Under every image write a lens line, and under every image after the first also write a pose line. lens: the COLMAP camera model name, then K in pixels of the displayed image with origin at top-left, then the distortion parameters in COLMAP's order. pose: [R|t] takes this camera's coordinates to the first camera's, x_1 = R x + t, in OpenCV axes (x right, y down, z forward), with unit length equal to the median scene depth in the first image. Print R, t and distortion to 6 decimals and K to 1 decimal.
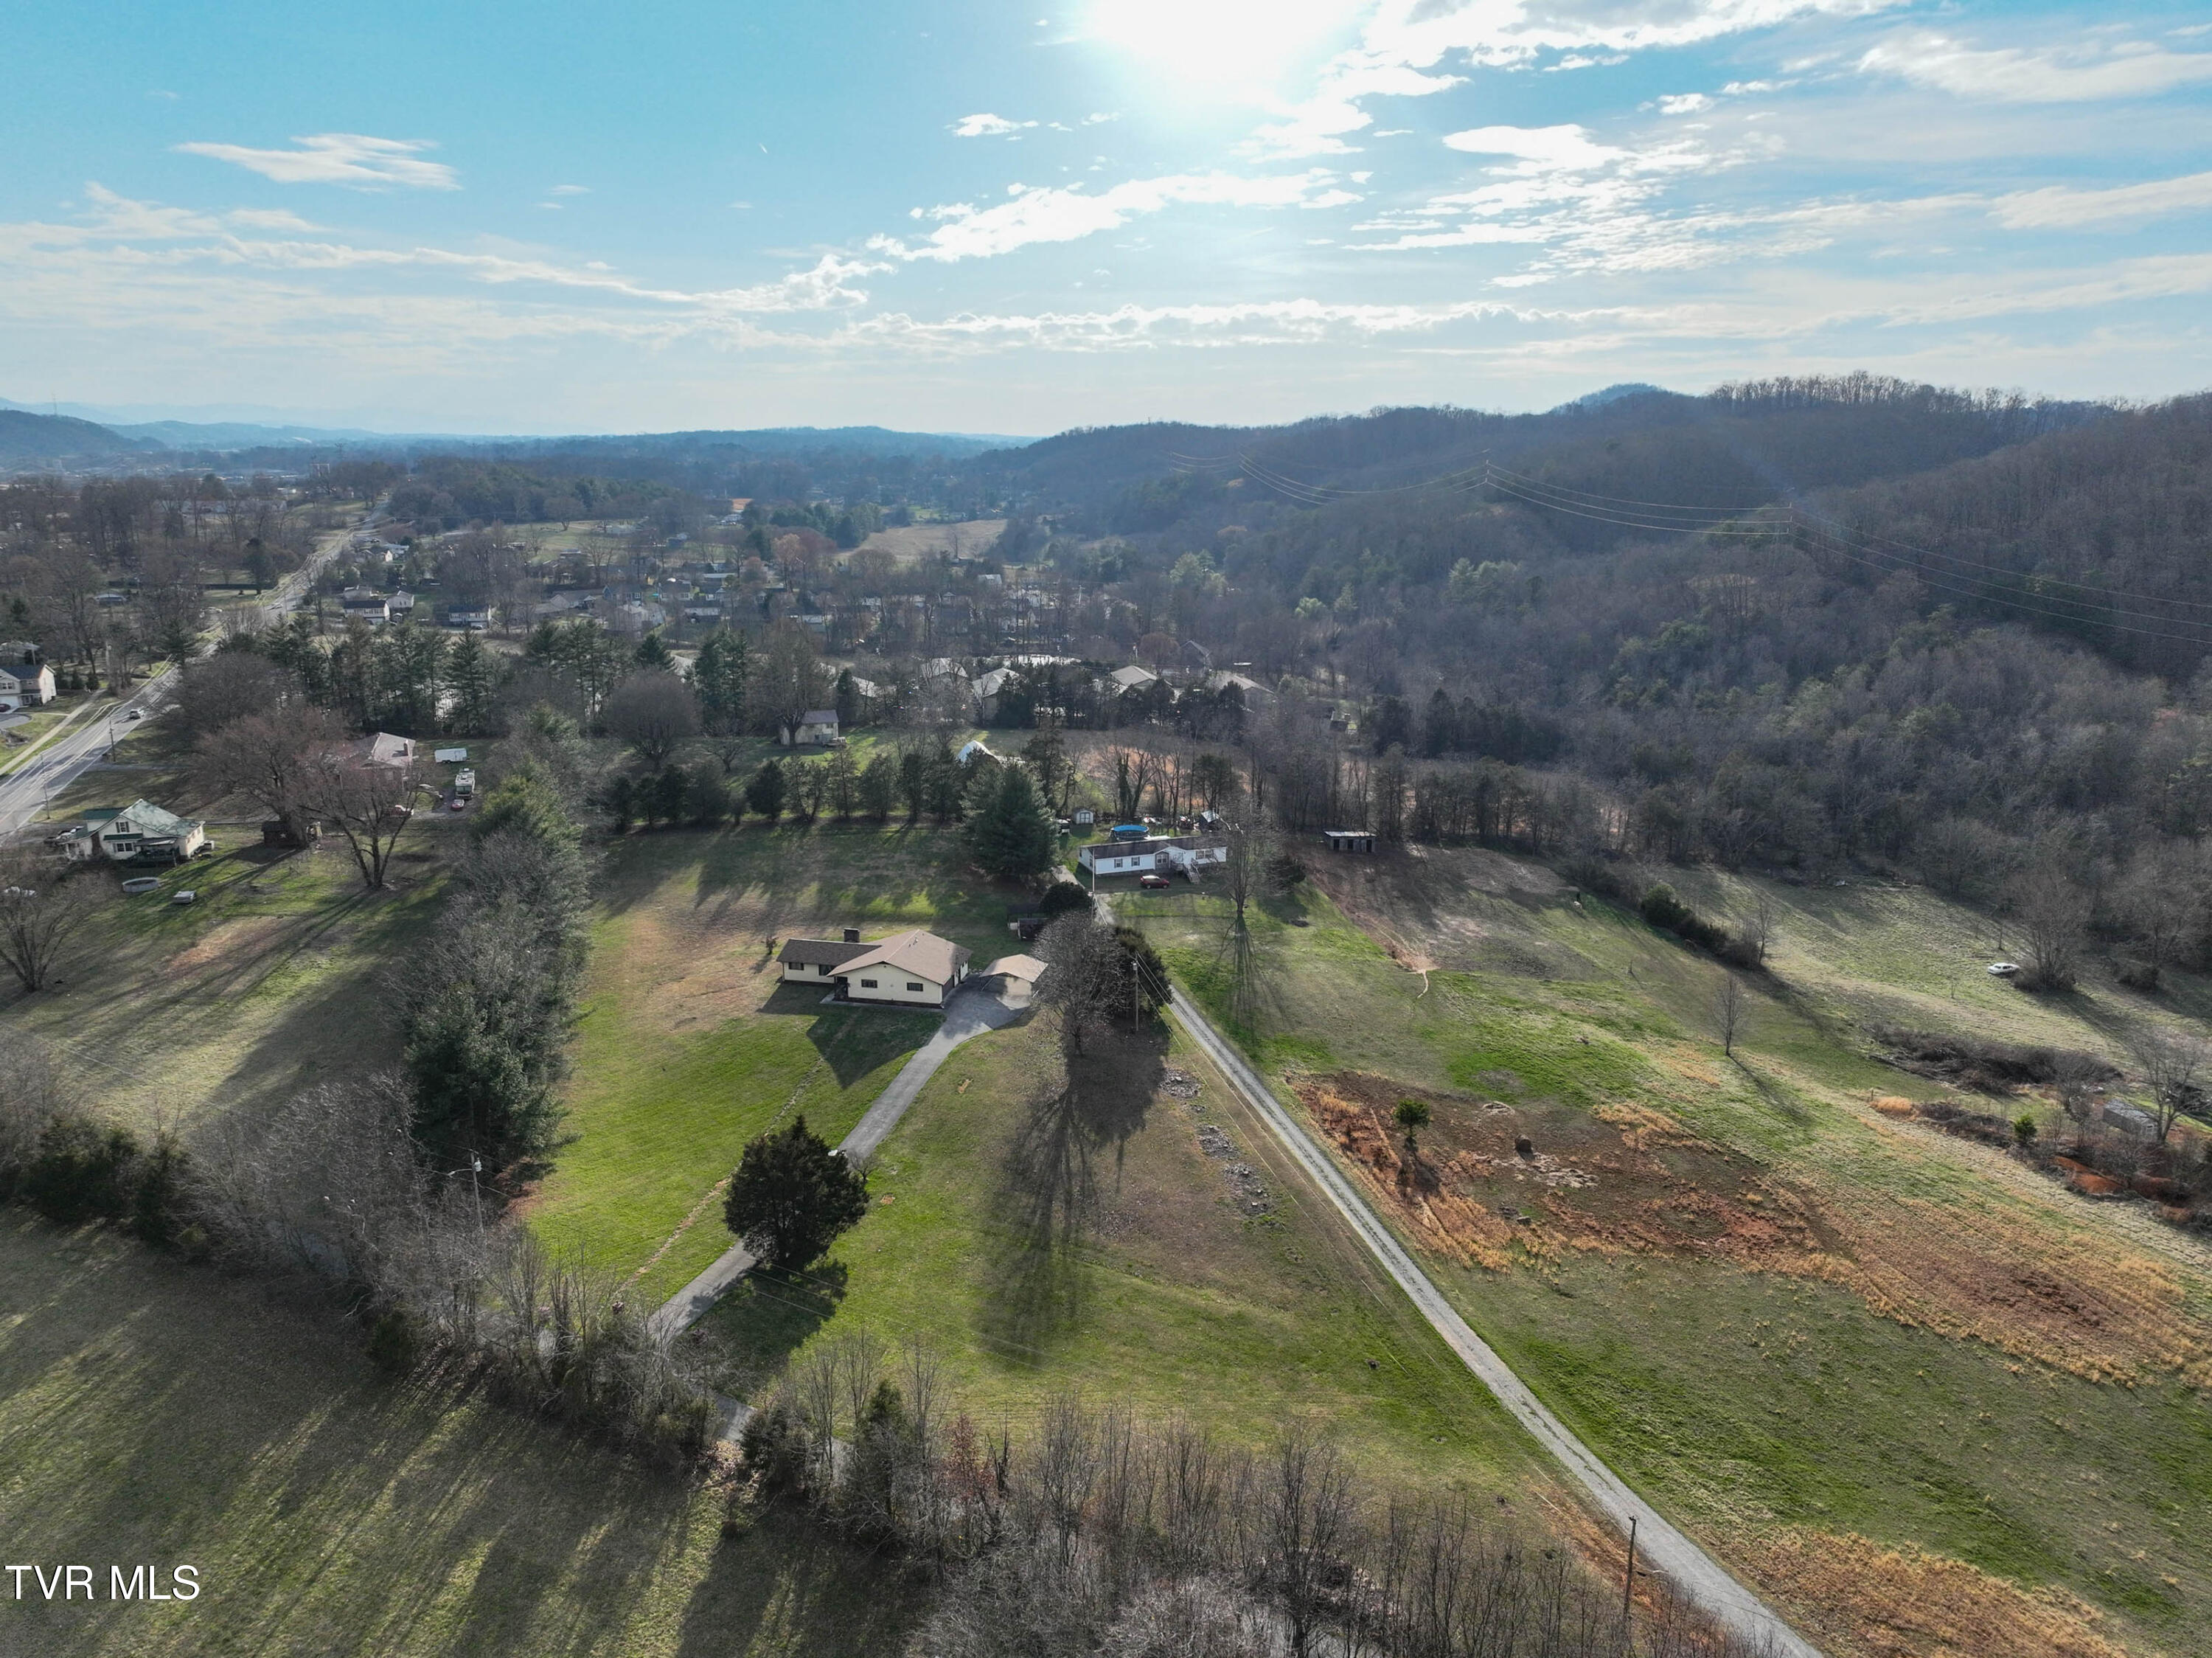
lens RADIAL K [[1545.7, 0, 1115.0], [0, 1545.7, 819.9], [0, 0, 1]] dist [-0.002743, 0.021242]
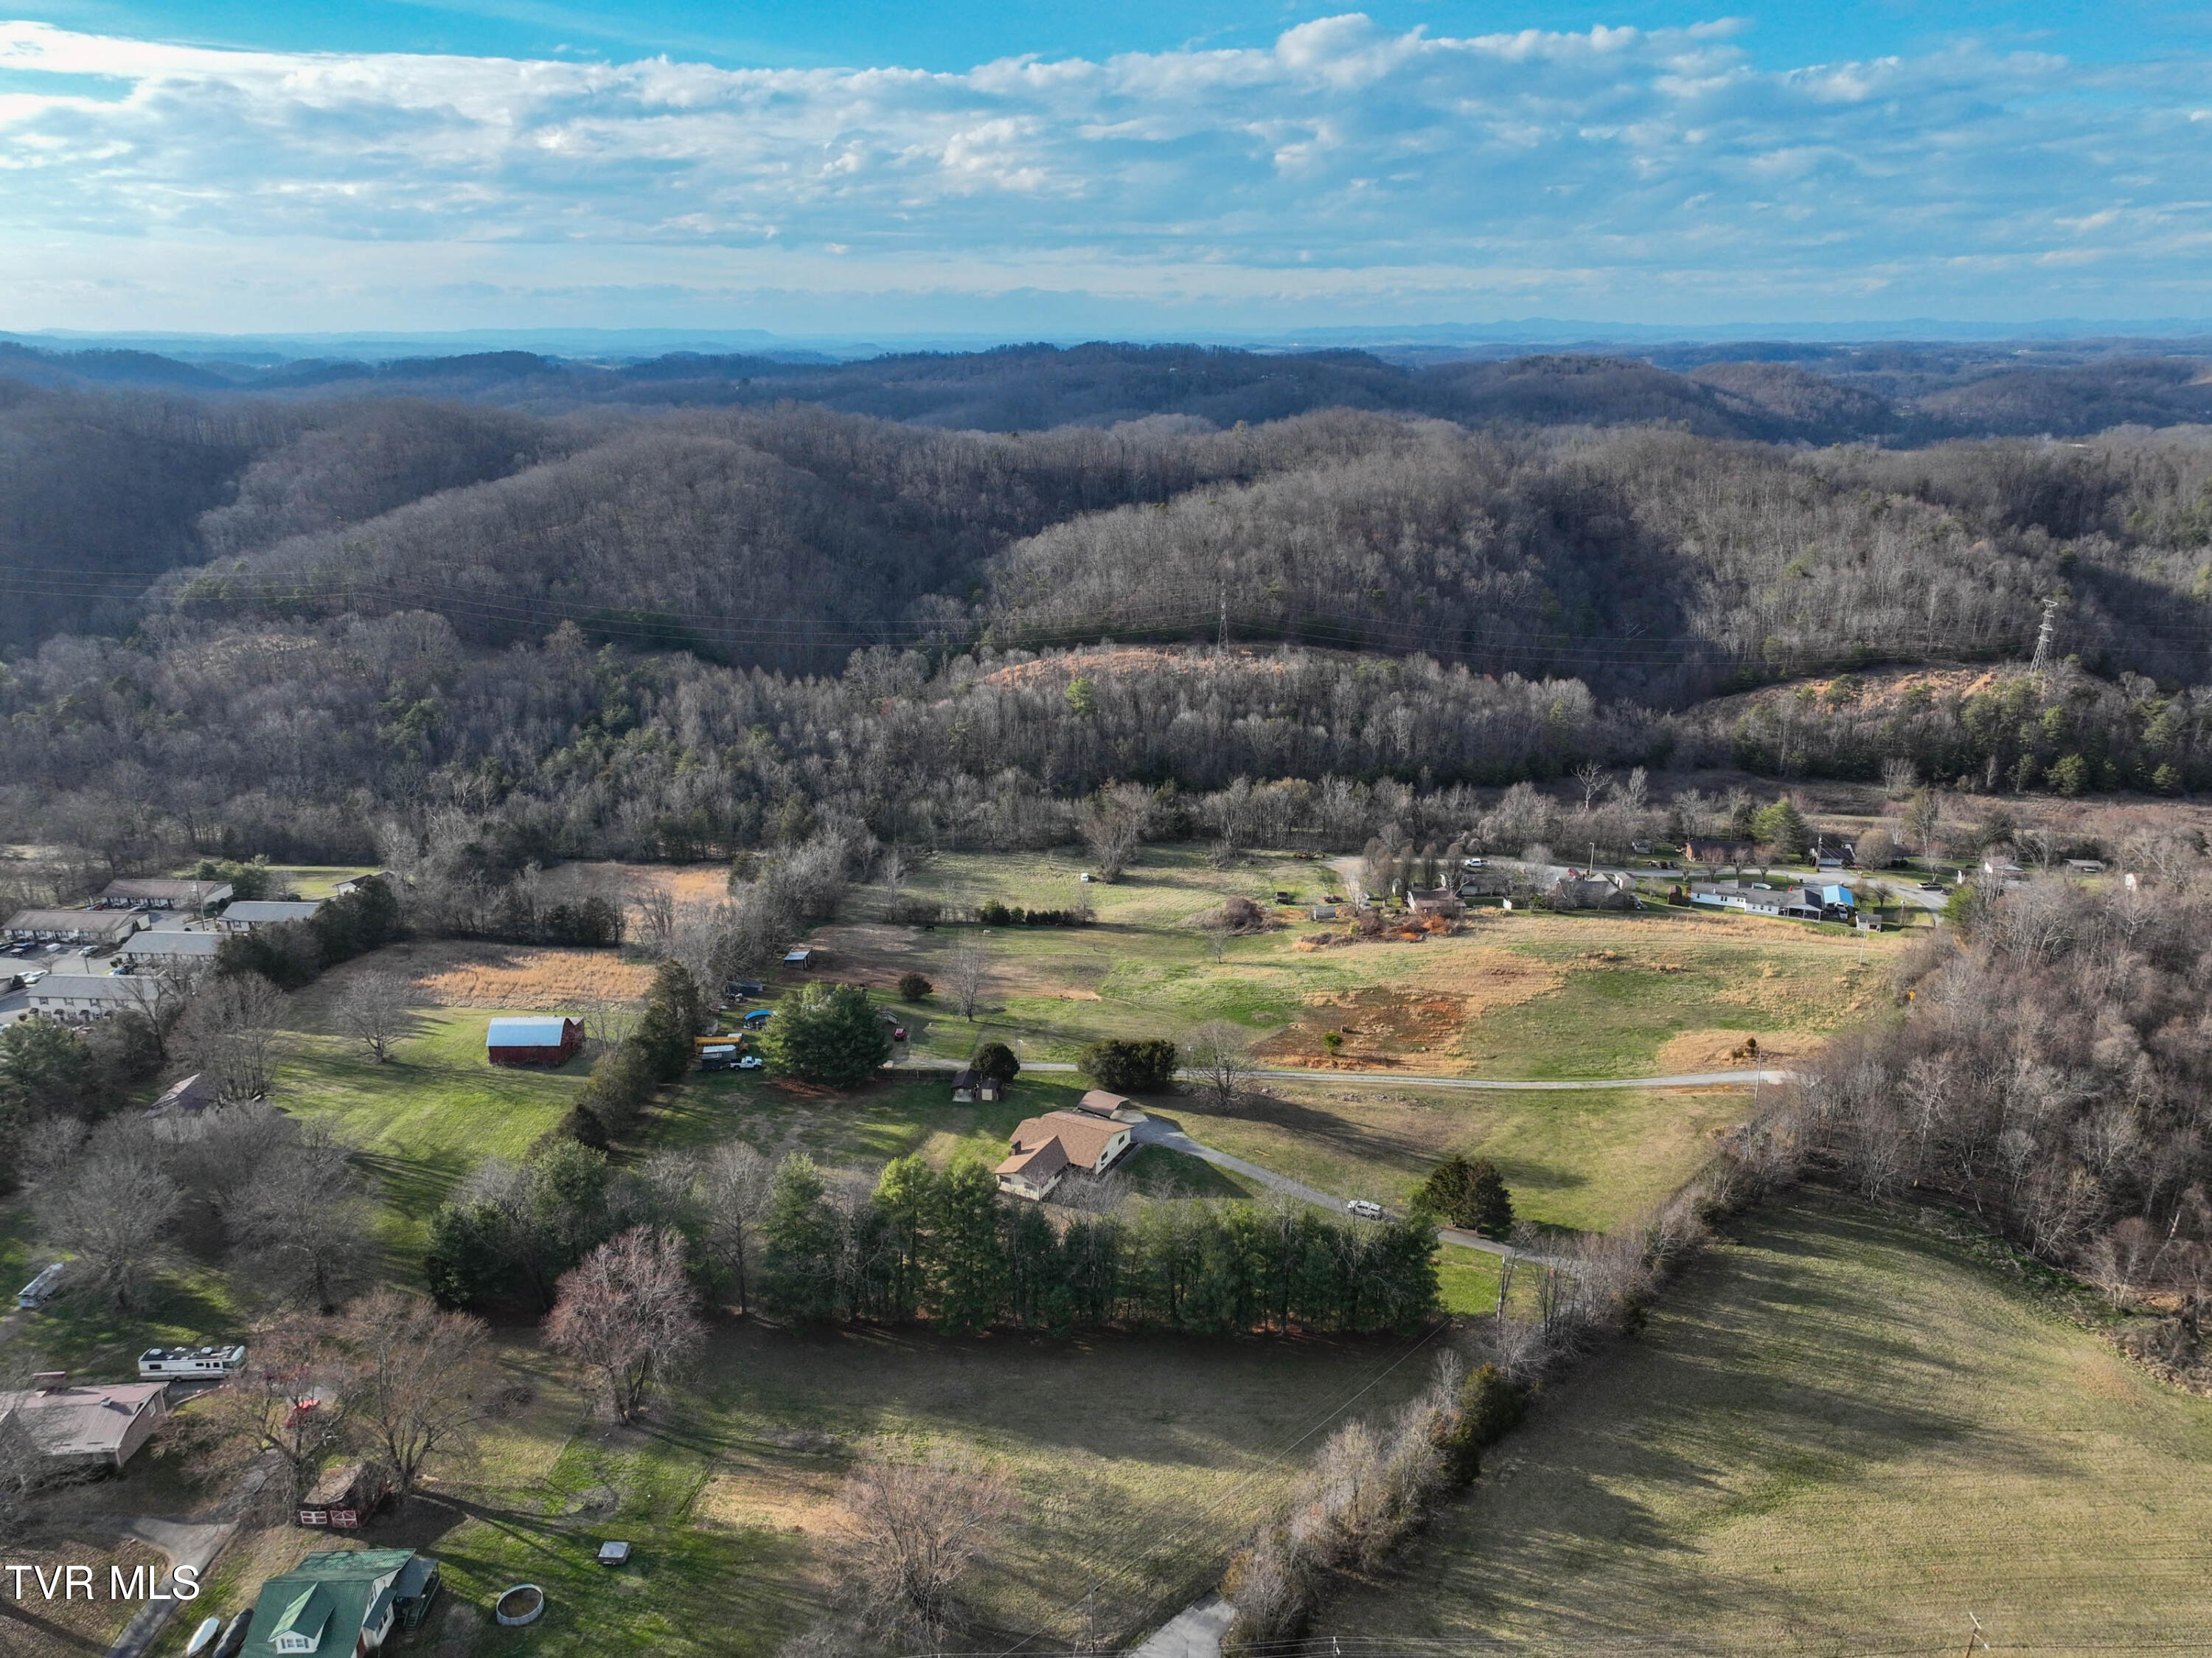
lens RADIAL K [[1545.7, 0, 1110.3], [0, 1545.7, 822.7], [0, 0, 1]] dist [-0.002743, 0.021242]
pose [[0.268863, -0.288569, 0.918934, -0.967266], [0.229719, 0.945744, 0.229776, -0.346440], [-0.935383, 0.149318, 0.320565, 0.417100]]
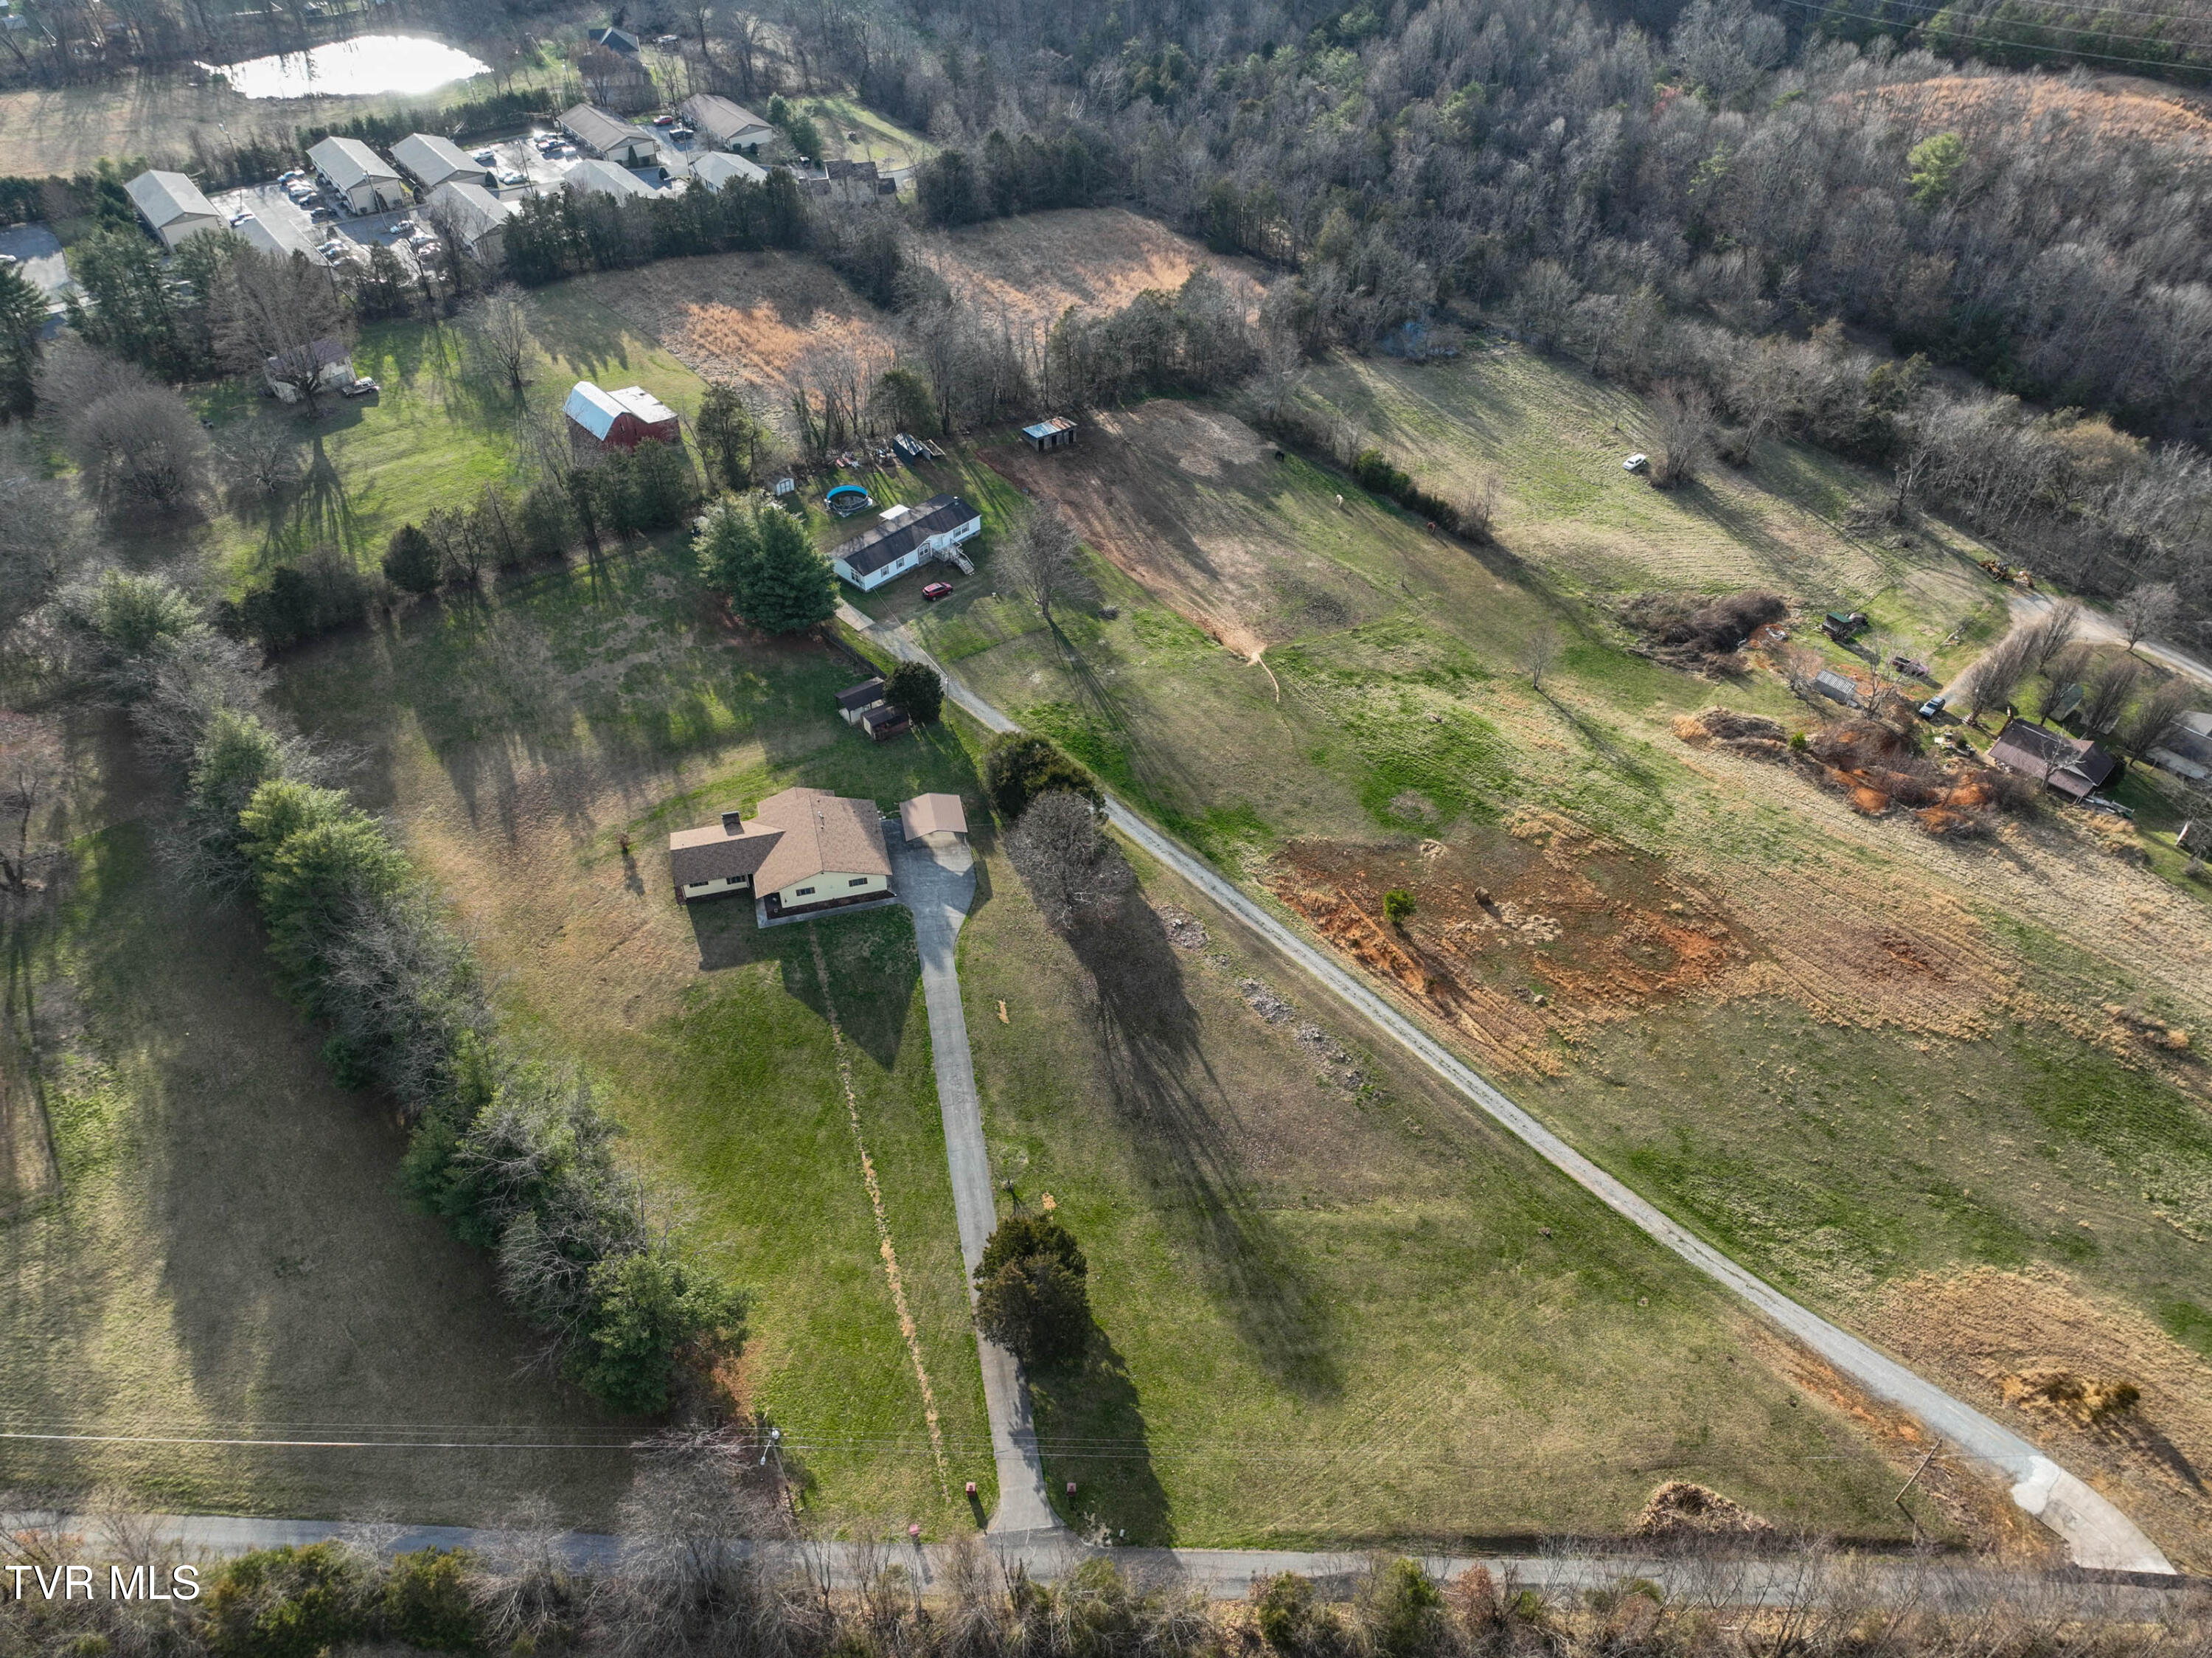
lens RADIAL K [[1545.7, 0, 1114.9], [0, 1545.7, 822.6], [0, 0, 1]] dist [-0.002743, 0.021242]
pose [[0.889831, -0.302107, 0.341954, -0.226371], [0.095835, 0.856445, 0.507265, -0.286043], [-0.446113, -0.418608, 0.791044, 0.167810]]
